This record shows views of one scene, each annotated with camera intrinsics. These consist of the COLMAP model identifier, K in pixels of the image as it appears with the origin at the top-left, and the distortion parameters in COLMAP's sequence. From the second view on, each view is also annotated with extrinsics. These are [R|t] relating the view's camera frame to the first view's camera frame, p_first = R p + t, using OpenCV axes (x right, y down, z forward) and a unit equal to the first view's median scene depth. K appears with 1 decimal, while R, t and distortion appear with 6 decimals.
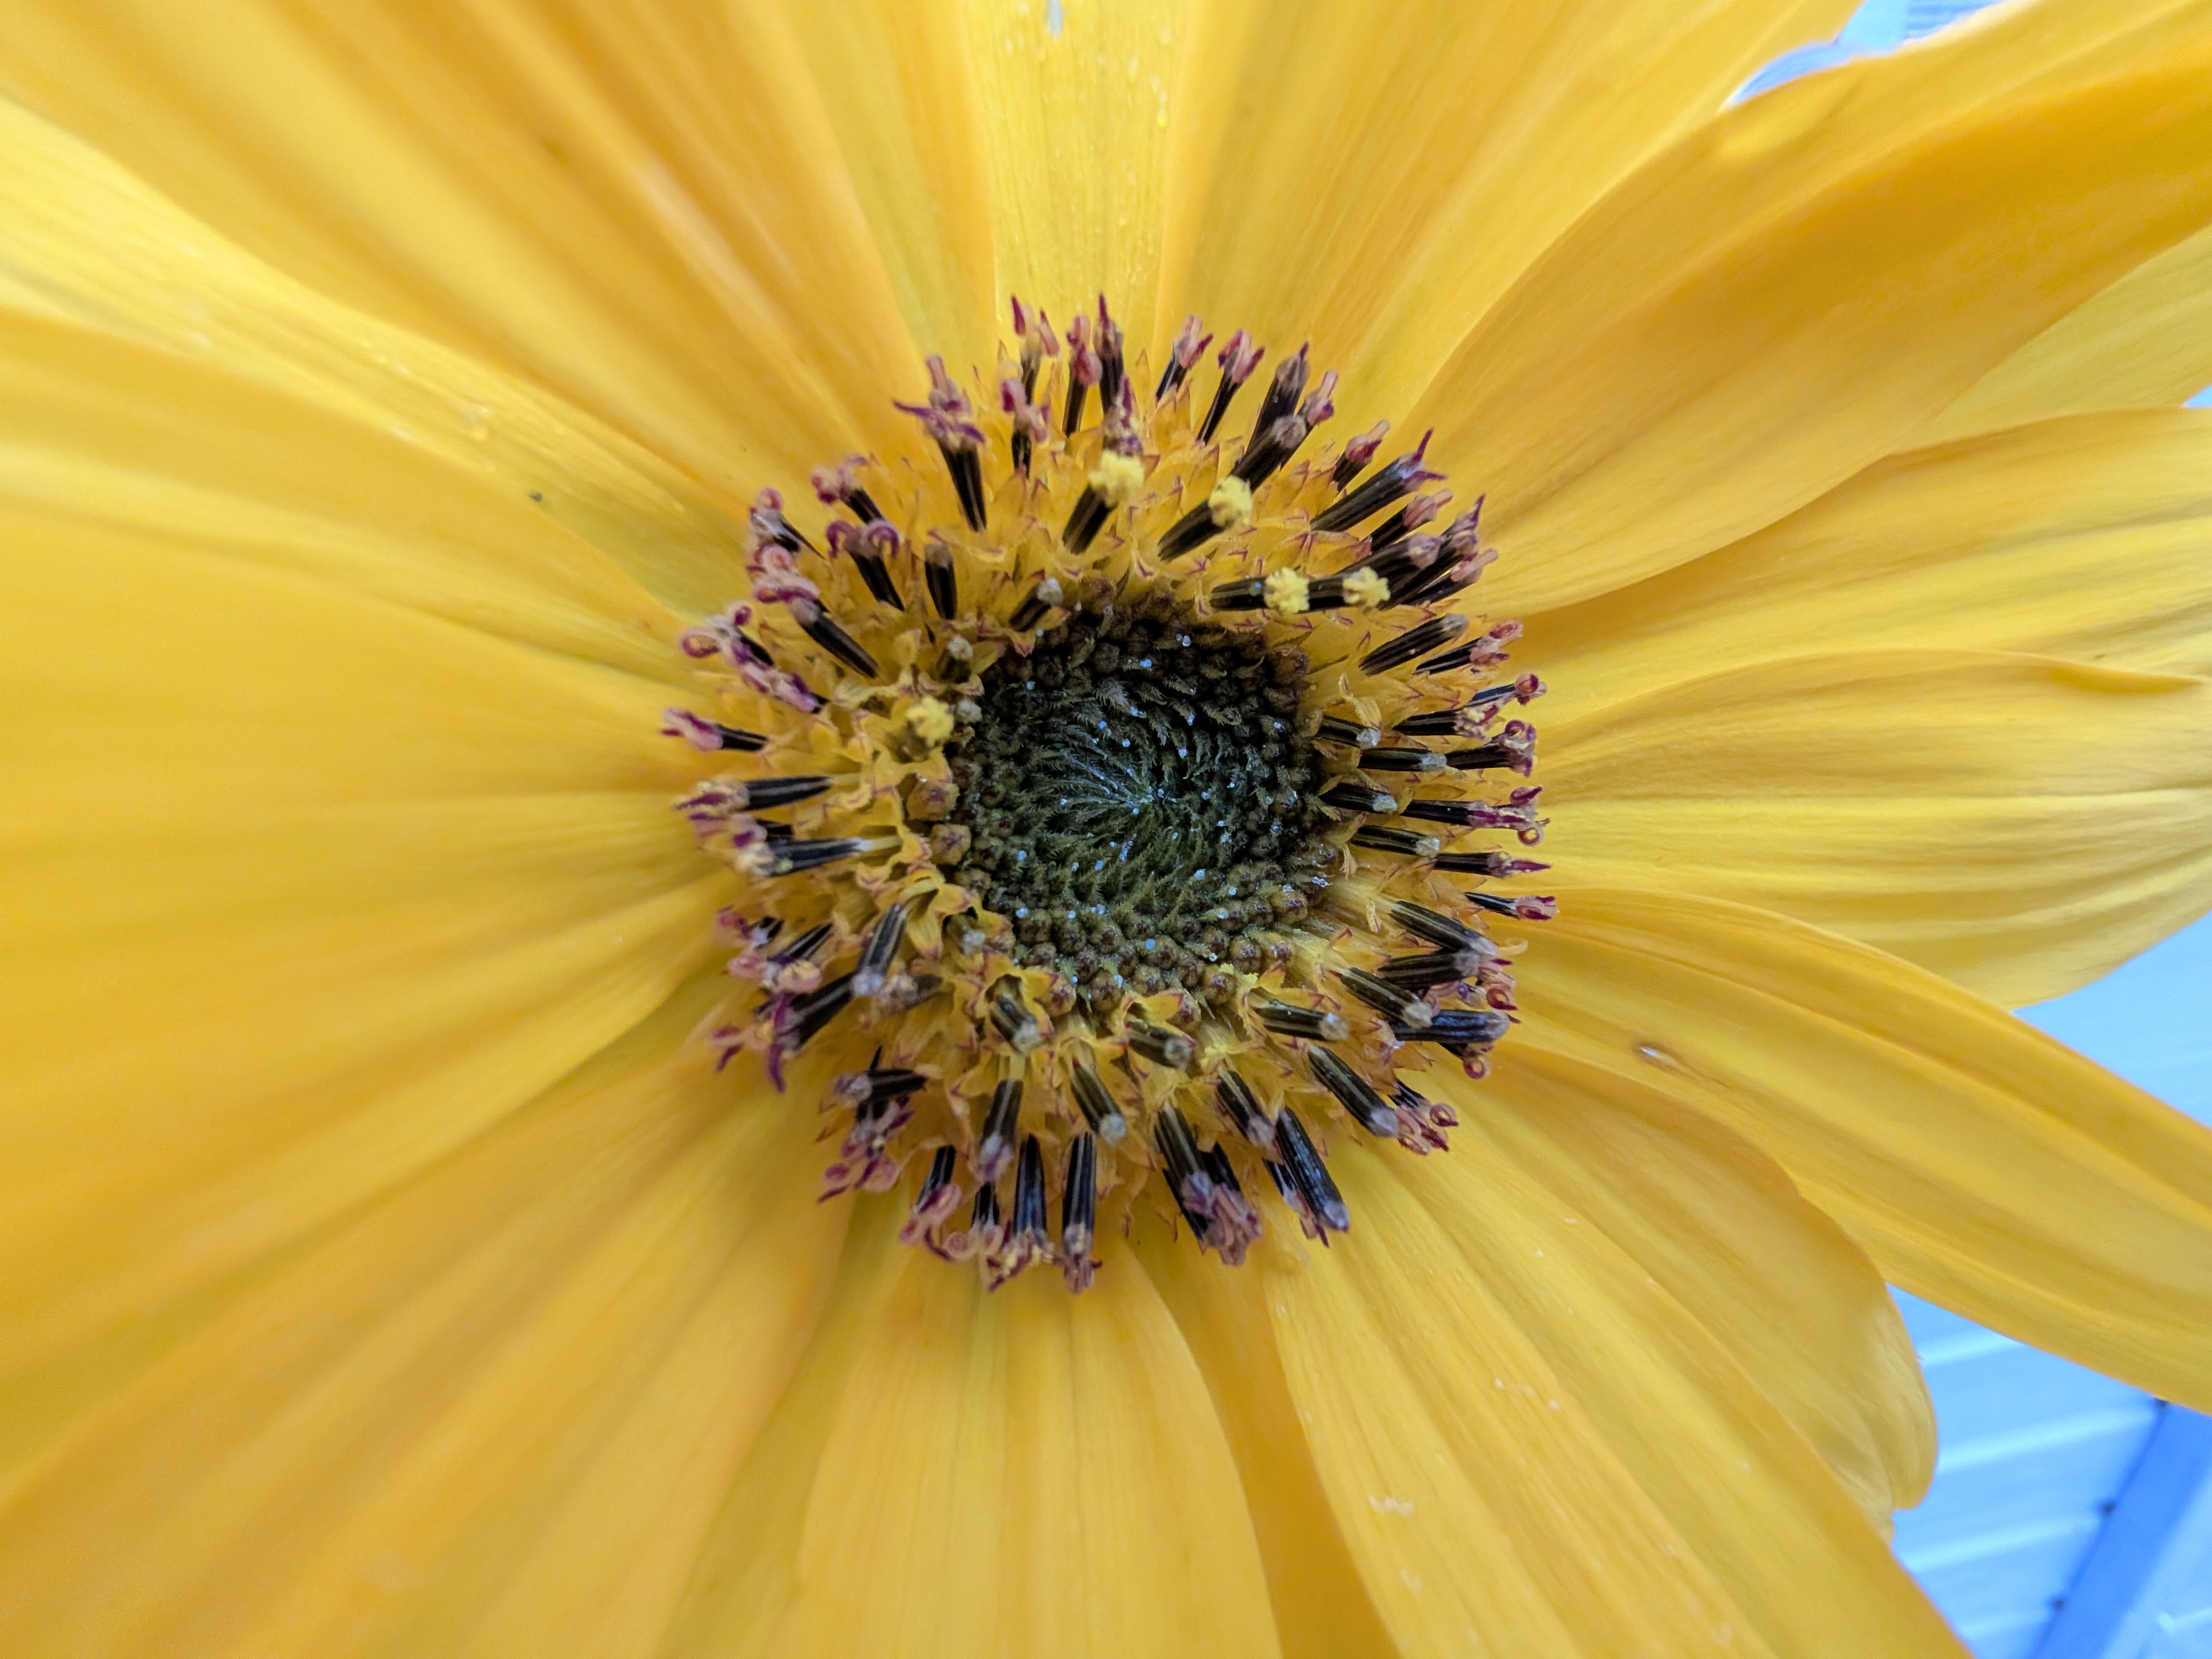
lens RADIAL K [[873.3, 0, 1106.0], [0, 873.3, 829.5], [0, 0, 1]] dist [0.000849, -0.000067]
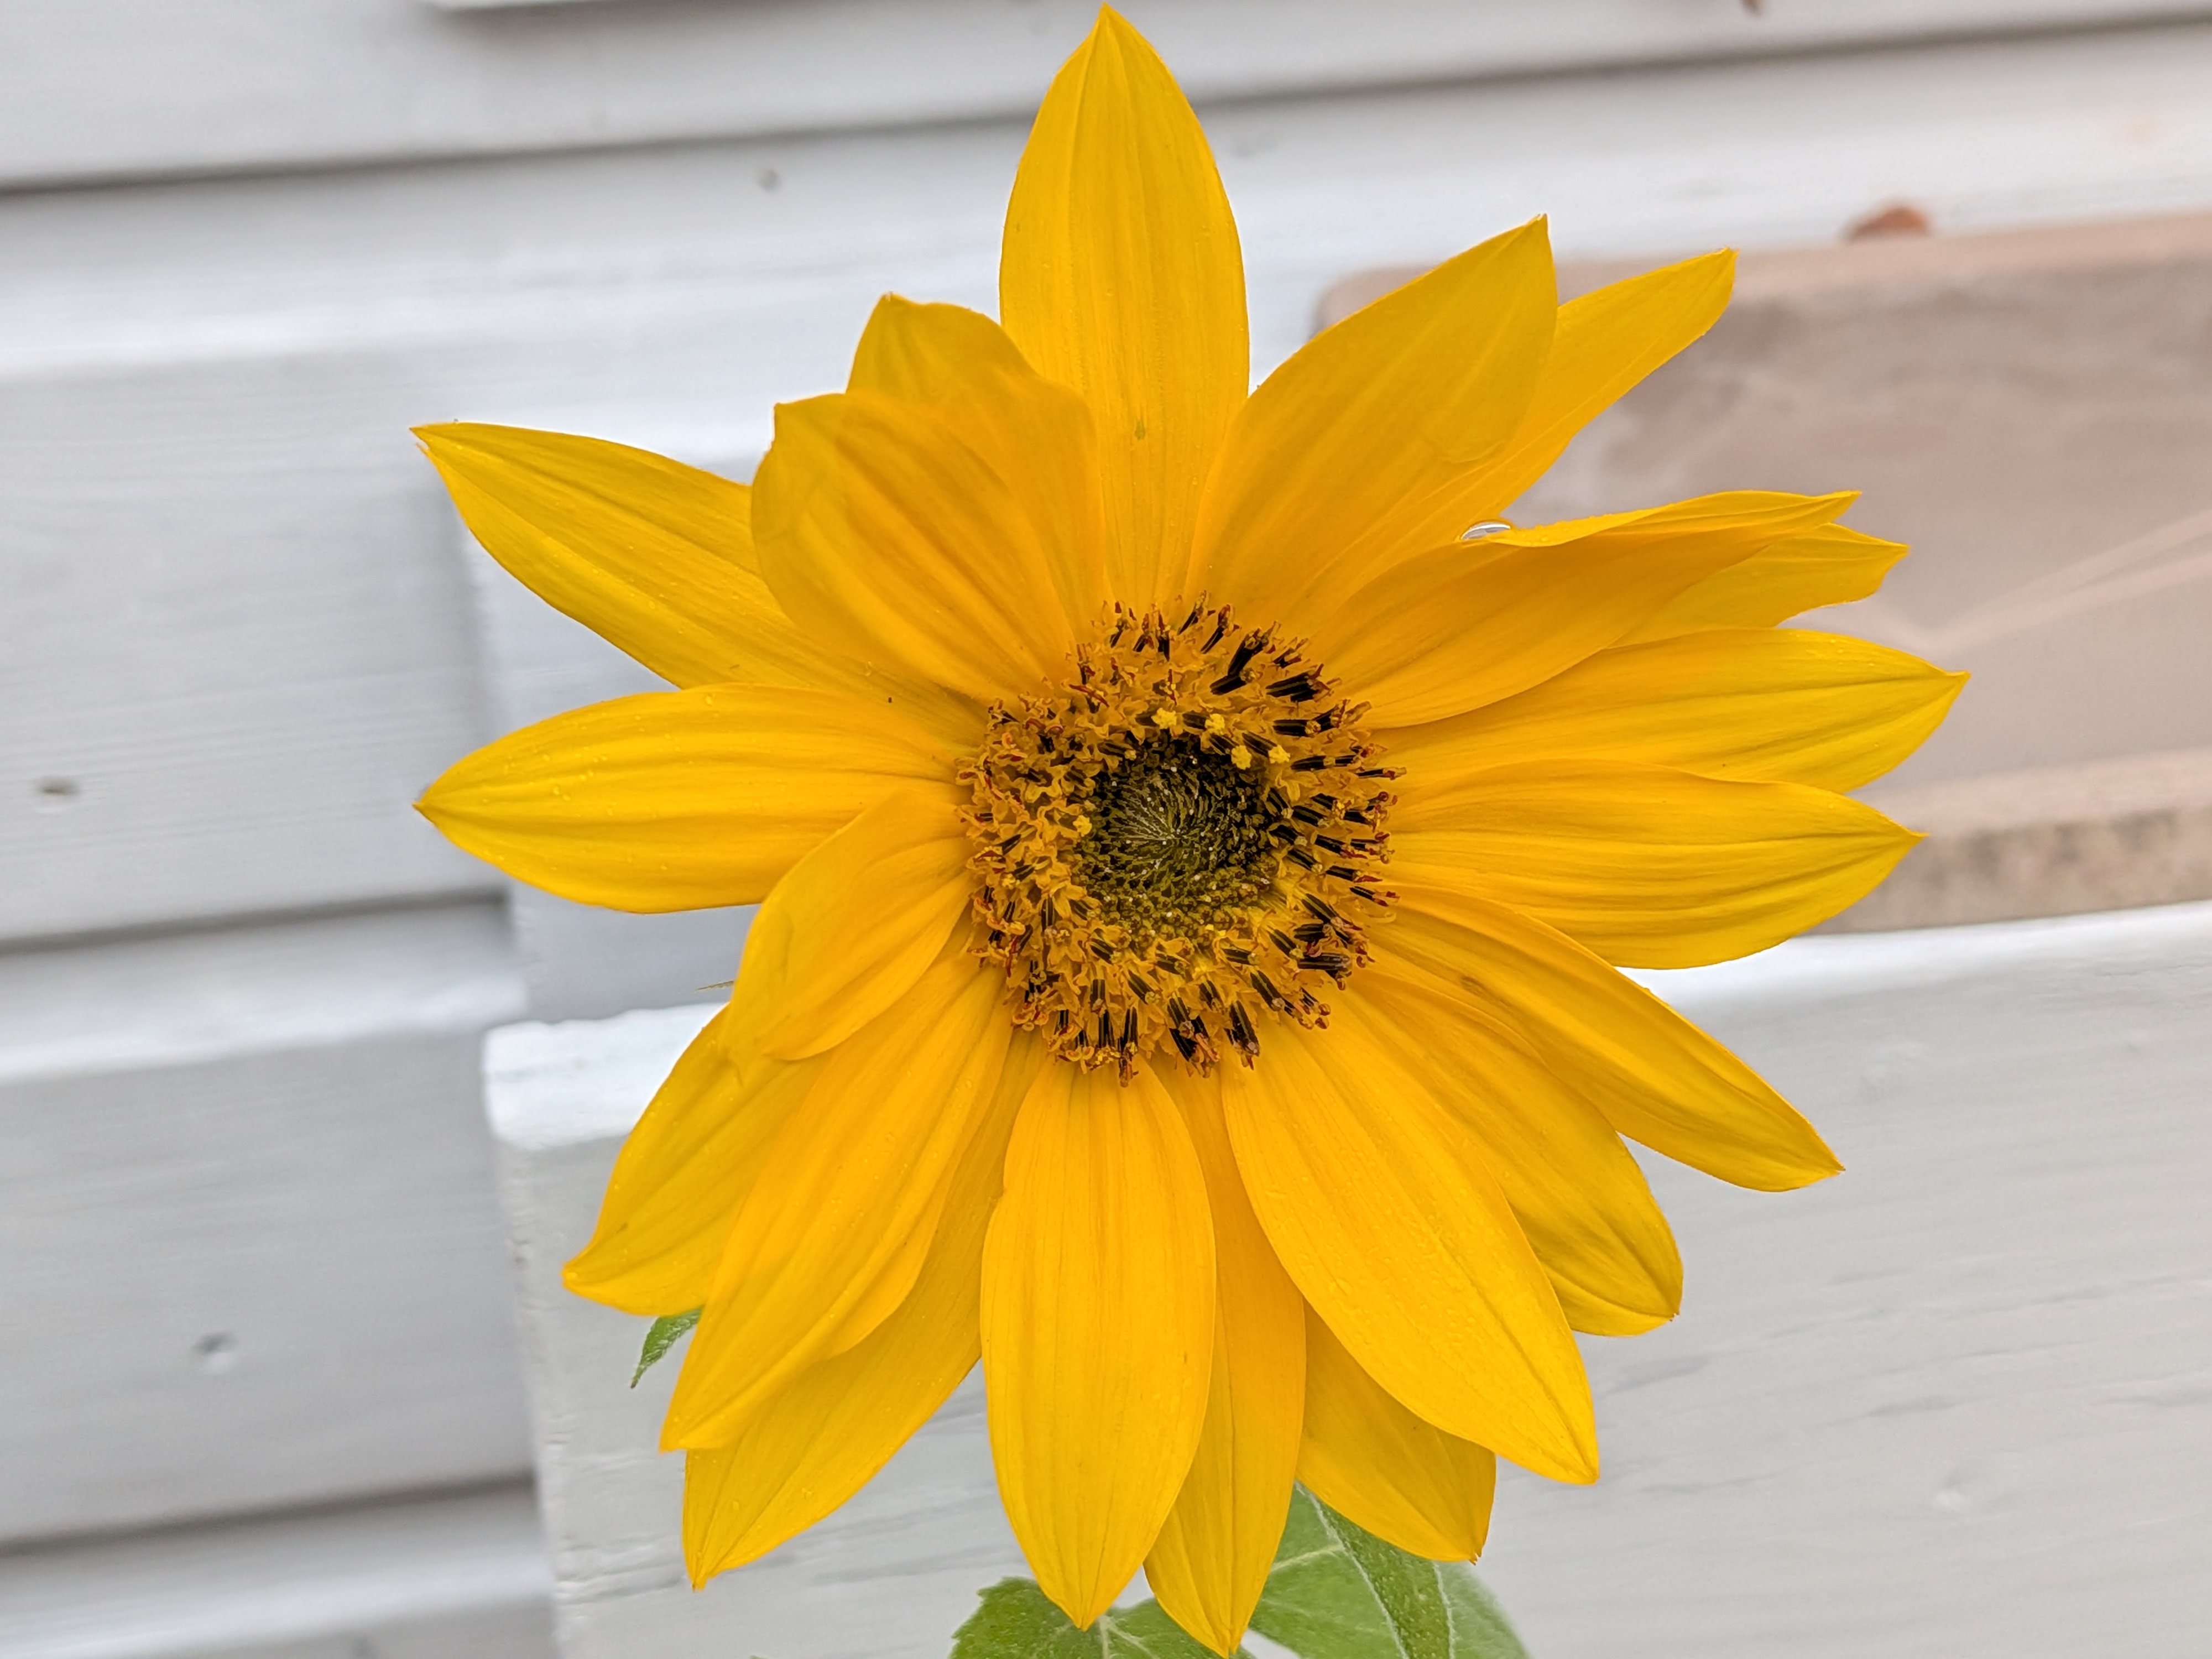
lens RADIAL K [[2776.3, 0, 1104.2], [0, 2776.3, 742.7], [0, 0, 1]] dist [-0.025592, -0.021724]
pose [[0.998615, 0.036264, 0.038129, -0.328587], [-0.040831, 0.991091, 0.126771, -0.979777], [-0.033192, -0.128152, 0.991199, -4.846718]]
